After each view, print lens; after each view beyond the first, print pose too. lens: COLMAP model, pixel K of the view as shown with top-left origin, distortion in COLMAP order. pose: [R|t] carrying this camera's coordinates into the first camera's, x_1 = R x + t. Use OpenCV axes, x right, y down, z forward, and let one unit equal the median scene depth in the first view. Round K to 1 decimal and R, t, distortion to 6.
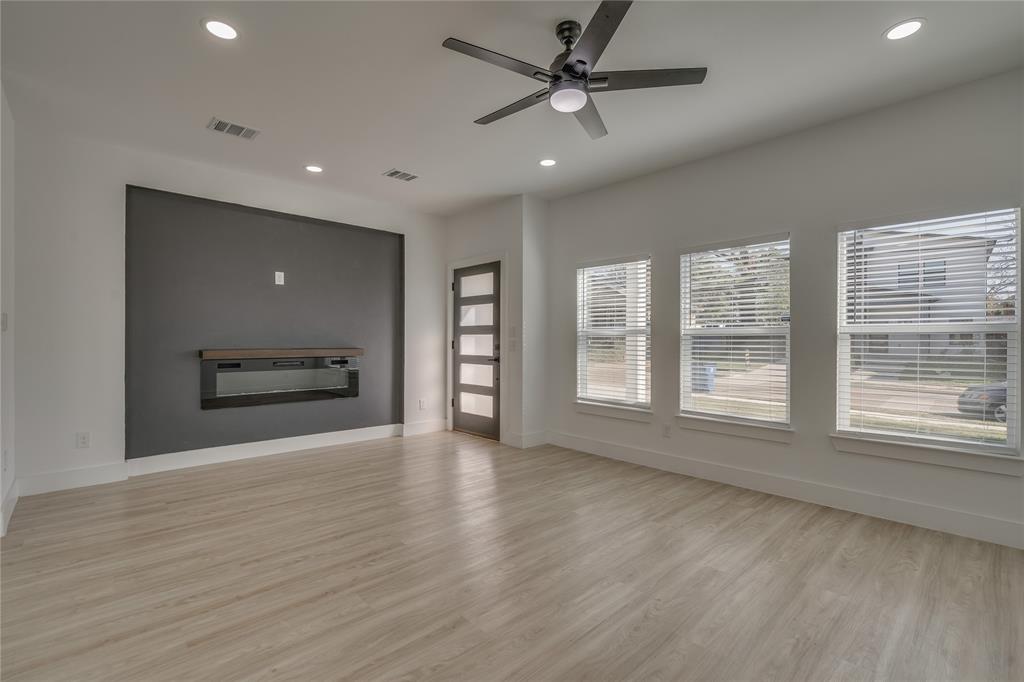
lens RADIAL K [[464.3, 0, 505.8], [0, 464.3, 337.9], [0, 0, 1]] dist [0.000854, 0.000142]
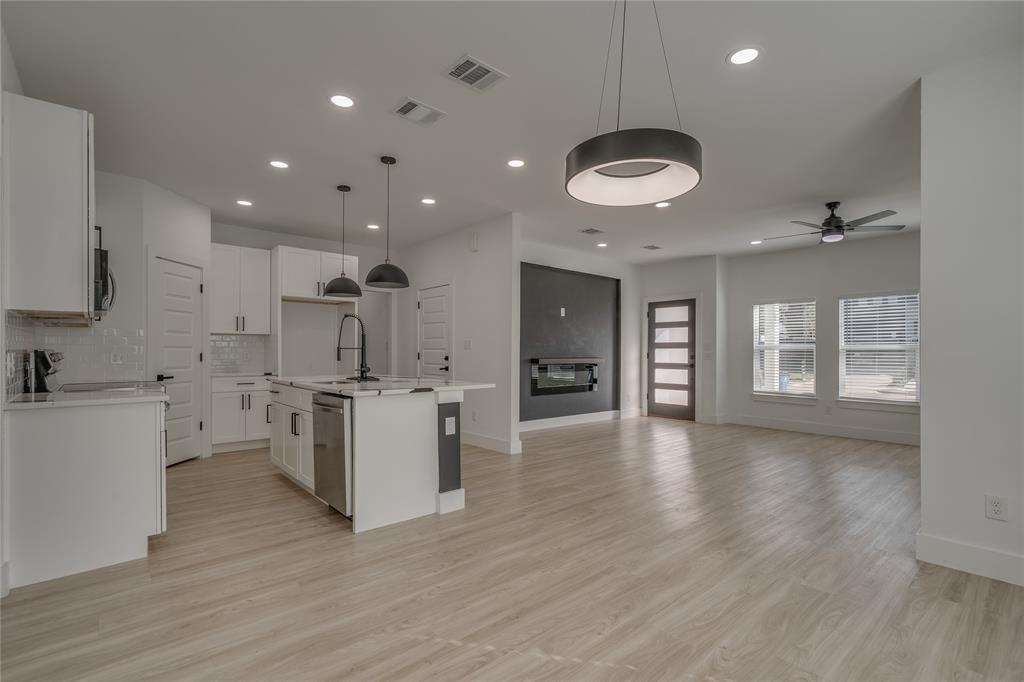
lens RADIAL K [[464.4, 0, 513.9], [0, 464.4, 350.4], [0, 0, 1]] dist [0.000199, 0.000585]
pose [[0.999630, 0.000342, -0.027198, -0.540985], [-0.000296, 0.999999, 0.001688, -0.003862], [0.027198, -0.001679, 0.999629, -0.482854]]
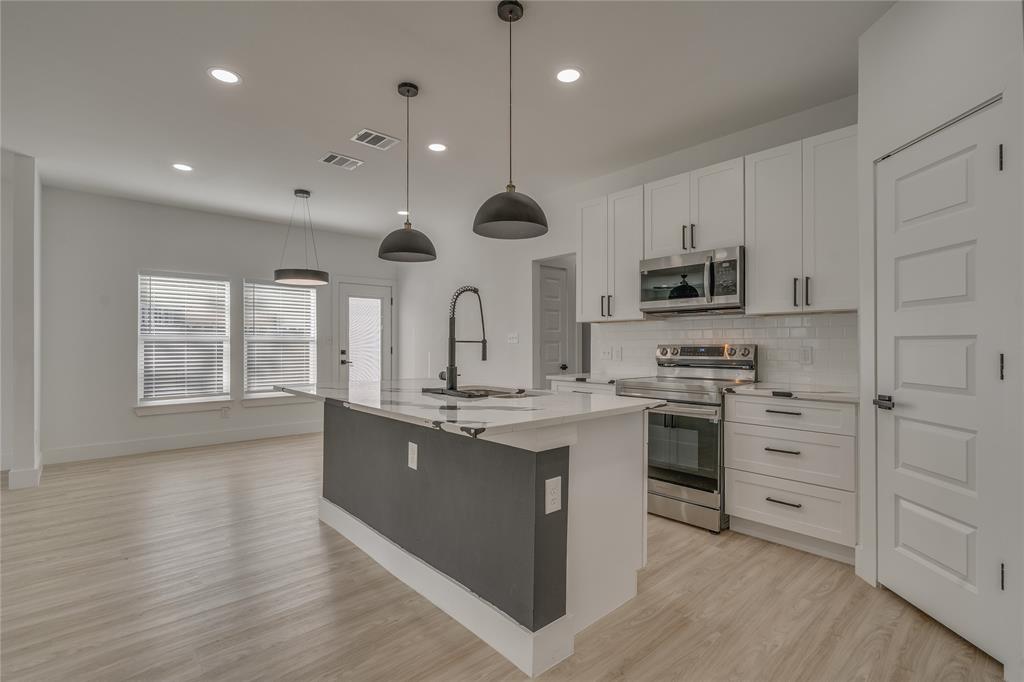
lens RADIAL K [[473.8, 0, 512.0], [0, 473.8, 341.0], [0, 0, 1]] dist [0.002799, 0.000801]
pose [[-0.999967, -0.002343, 0.007837, -0.874533], [-0.002419, 0.999950, -0.009700, -0.001656], [-0.007814, -0.009719, -0.999922, 0.745478]]
